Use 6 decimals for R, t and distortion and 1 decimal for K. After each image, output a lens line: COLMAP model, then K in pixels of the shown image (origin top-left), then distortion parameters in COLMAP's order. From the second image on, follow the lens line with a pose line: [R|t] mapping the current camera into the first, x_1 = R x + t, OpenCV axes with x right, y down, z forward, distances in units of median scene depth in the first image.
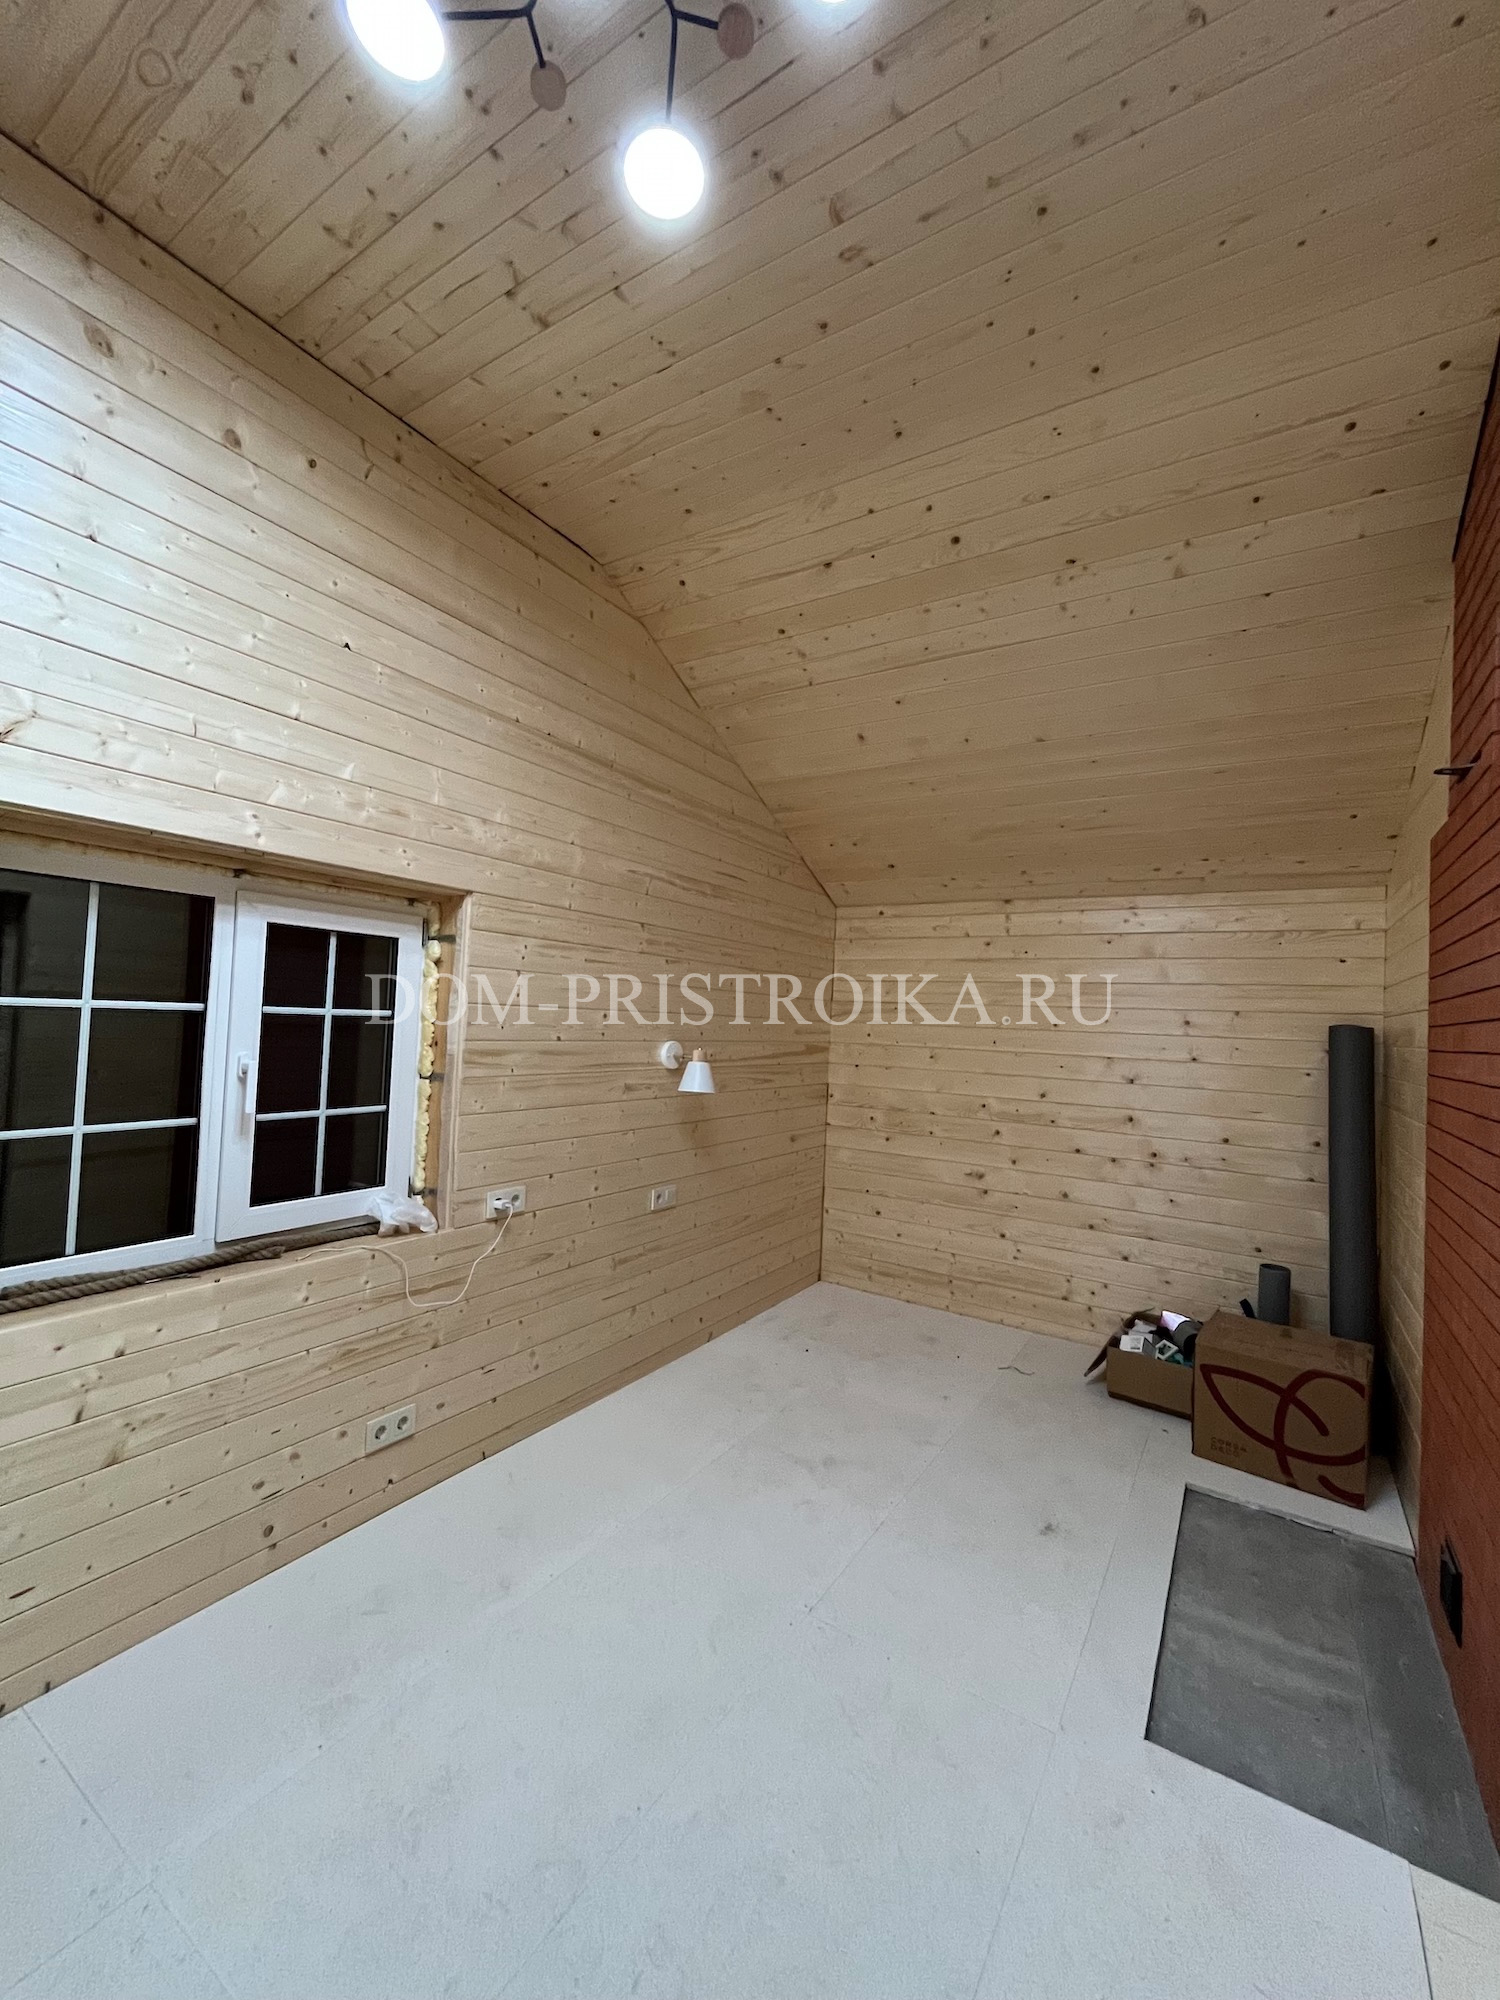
lens RADIAL K [[808.9, 0, 750.0], [0, 808.9, 1000.0], [0, 0, 1]] dist [-0.002788, -0.000445]
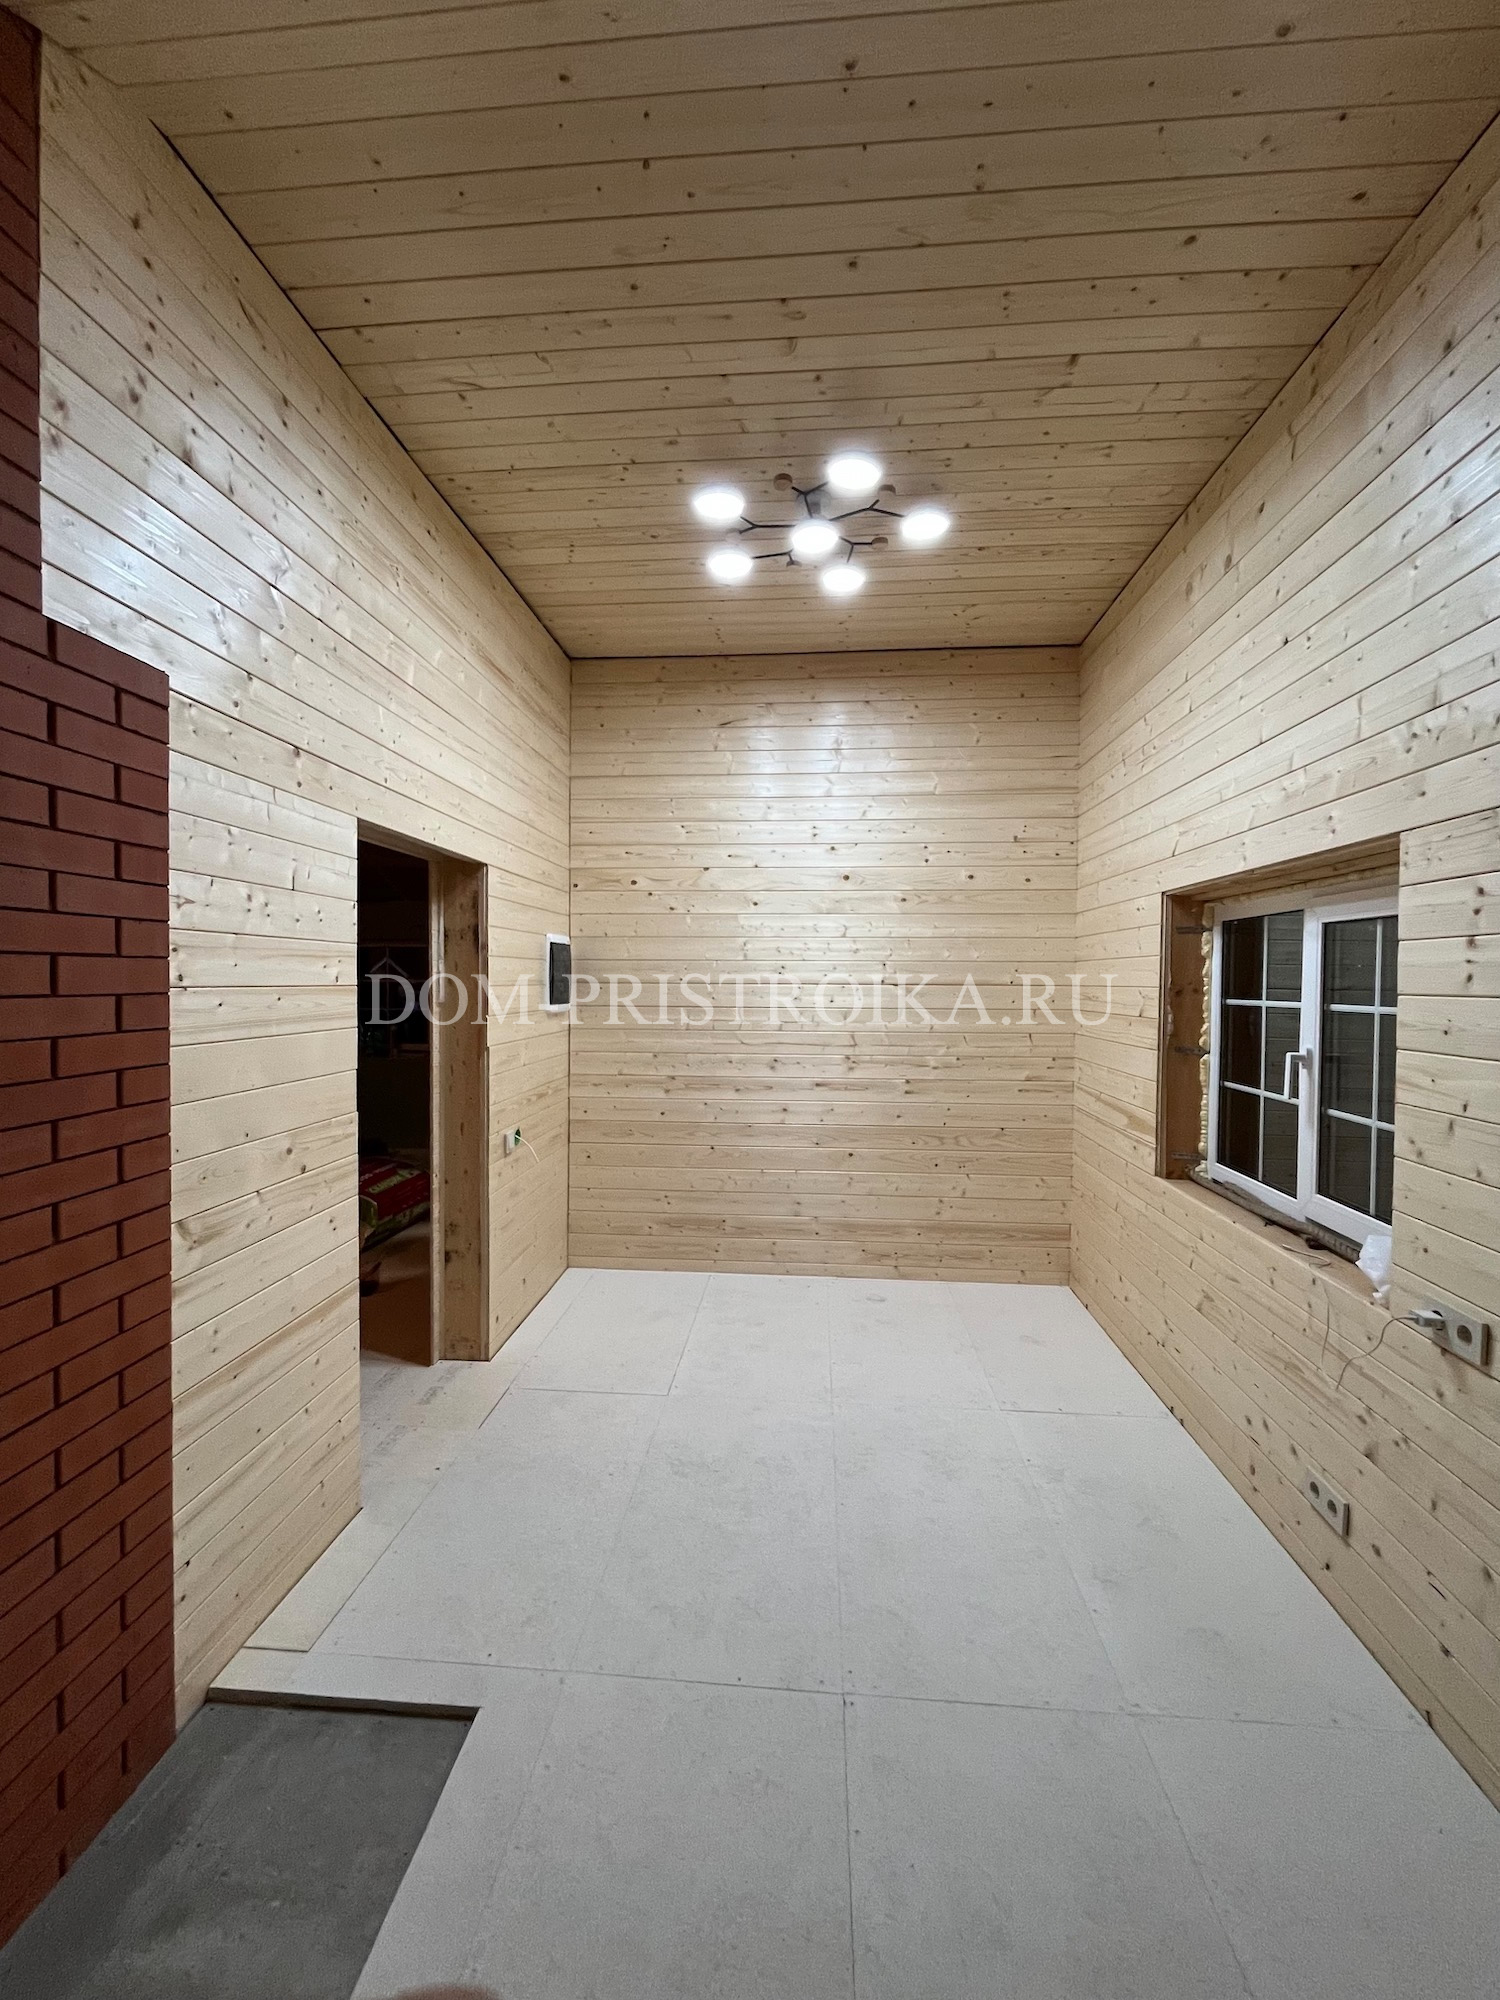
lens RADIAL K [[808.9, 0, 750.0], [0, 808.9, 1000.0], [0, 0, 1]] dist [-0.002788, -0.000445]
pose [[-0.881360, -0.037393, -0.470963, 0.674956], [-0.032286, 0.999300, -0.018921, 0.058498], [0.471341, -0.001471, -0.881950, 1.967602]]
